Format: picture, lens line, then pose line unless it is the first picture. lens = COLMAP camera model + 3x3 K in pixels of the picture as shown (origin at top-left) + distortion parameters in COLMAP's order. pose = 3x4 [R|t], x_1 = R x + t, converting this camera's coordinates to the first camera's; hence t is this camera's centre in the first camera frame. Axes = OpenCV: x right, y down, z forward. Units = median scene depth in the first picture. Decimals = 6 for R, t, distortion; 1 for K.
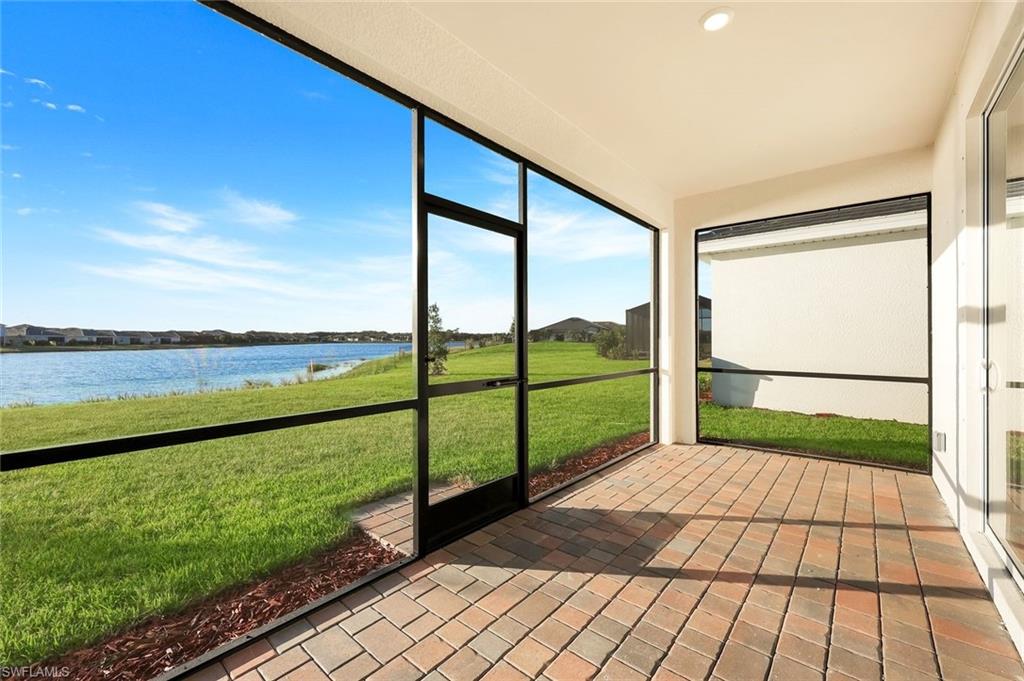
lens RADIAL K [[412.9, 0, 506.5], [0, 412.9, 341.4], [0, 0, 1]] dist [0.002289, 0.000185]
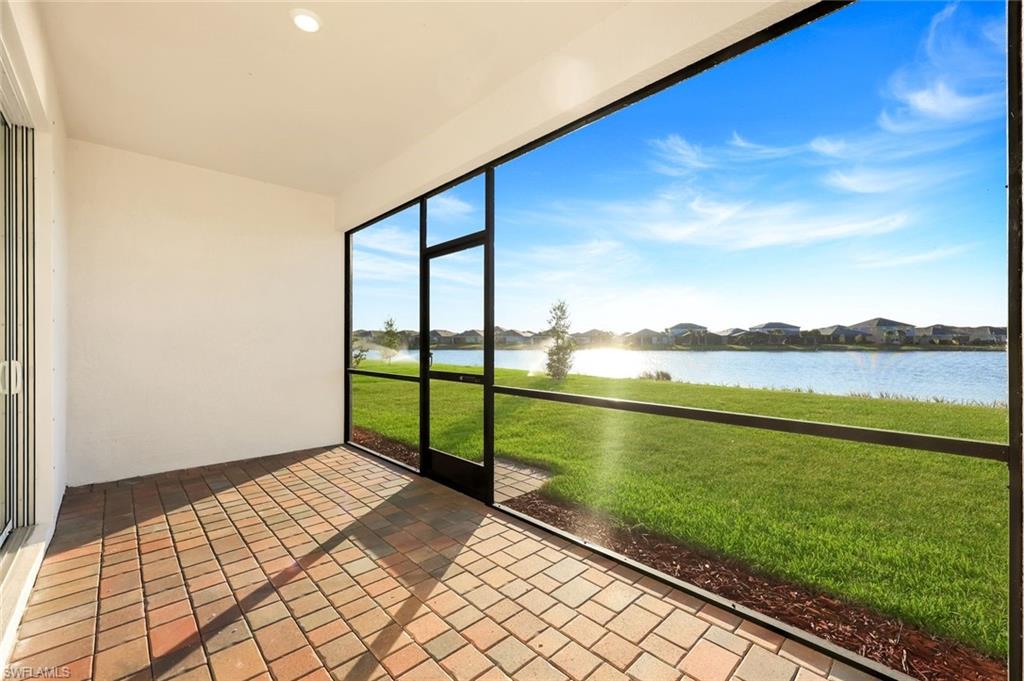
lens RADIAL K [[412.9, 0, 506.5], [0, 412.9, 341.4], [0, 0, 1]] dist [0.002289, 0.000185]
pose [[-0.094684, 0.003288, -0.995502, 1.262644], [-0.001399, 0.999993, 0.003436, -0.007436], [0.995506, 0.001718, -0.094679, 1.363406]]
